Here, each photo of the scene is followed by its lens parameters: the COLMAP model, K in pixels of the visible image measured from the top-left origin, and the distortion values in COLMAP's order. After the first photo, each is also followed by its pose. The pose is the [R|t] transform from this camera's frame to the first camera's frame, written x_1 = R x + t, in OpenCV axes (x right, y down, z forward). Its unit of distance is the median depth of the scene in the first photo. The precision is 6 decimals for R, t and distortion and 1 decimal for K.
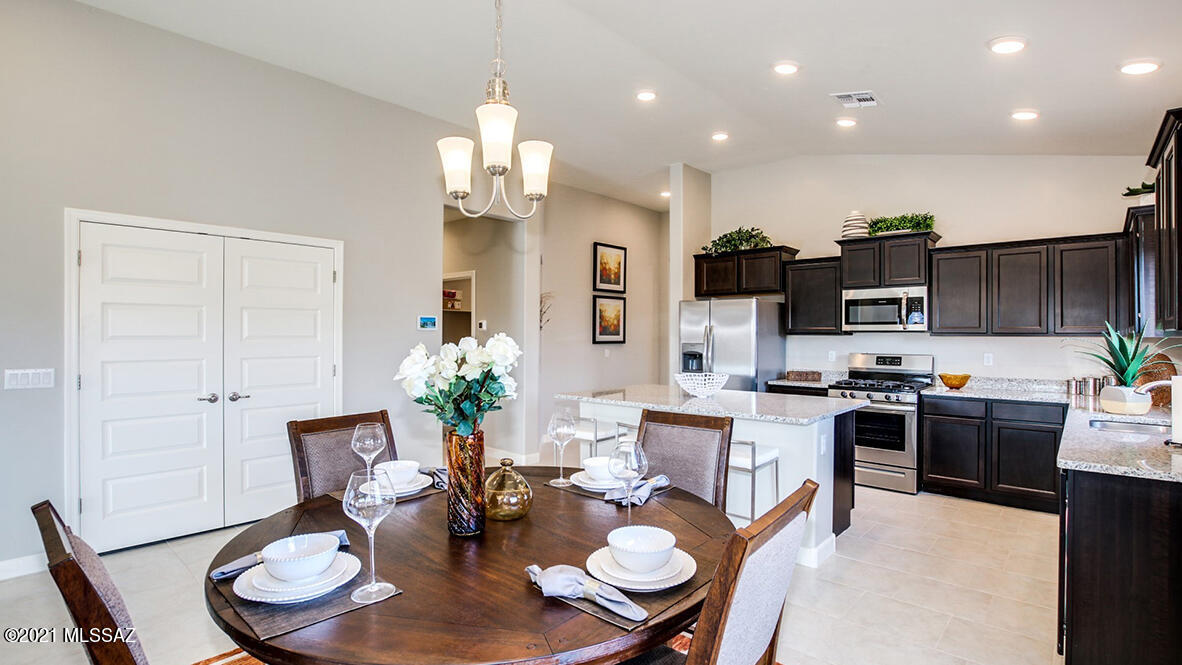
lens RADIAL K [[554.5, 0, 592.3], [0, 554.5, 332.9], [0, 0, 1]] dist [-0.027481, 0.001028]
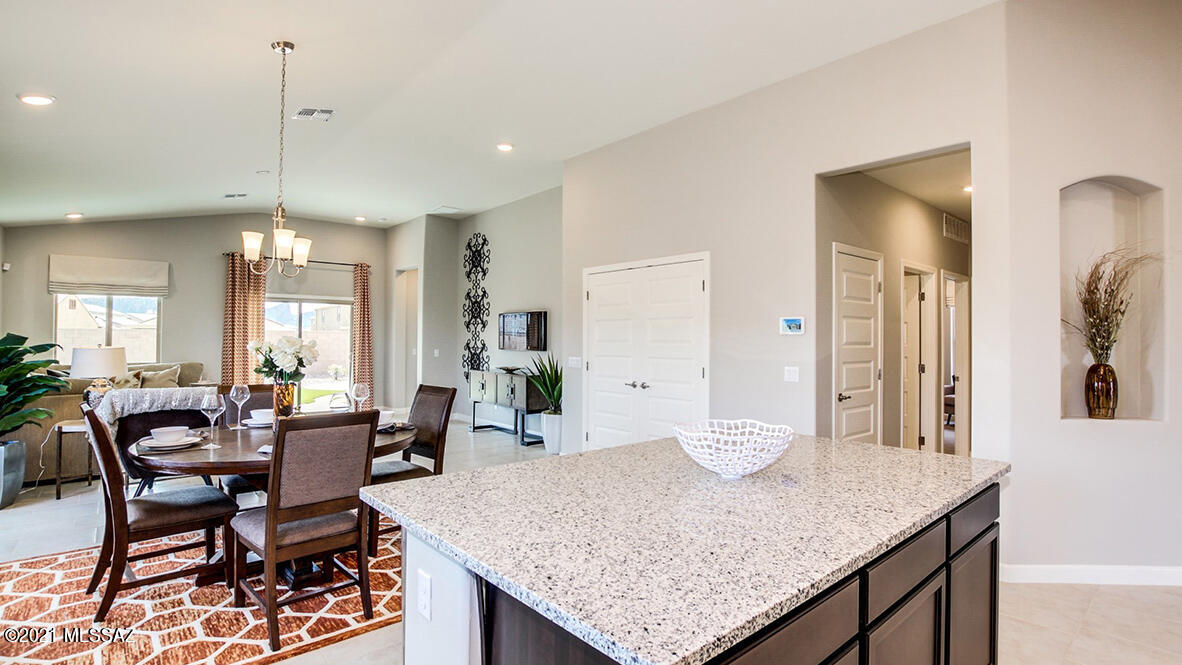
lens RADIAL K [[554.5, 0, 583.1], [0, 554.5, 330.5], [0, 0, 1]] dist [-0.027481, 0.001028]
pose [[-0.118091, -0.018067, -0.992838, 0.504189], [-0.003633, 0.999836, -0.017762, 0.004603], [0.992996, 0.001510, -0.118138, 0.713170]]
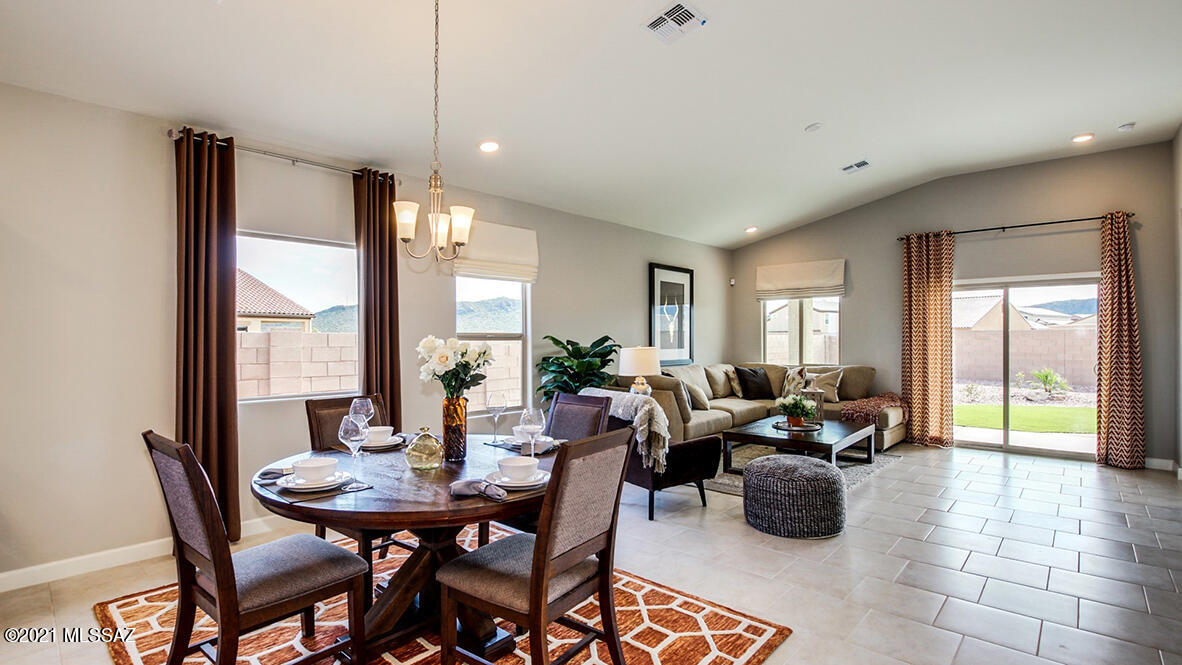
lens RADIAL K [[554.5, 0, 598.0], [0, 554.5, 330.7], [0, 0, 1]] dist [-0.027481, 0.001028]
pose [[-0.999952, -0.002119, -0.009533, -0.192213], [-0.001970, 0.999876, -0.015623, 0.003762], [0.009565, -0.015603, -0.999833, 0.809268]]
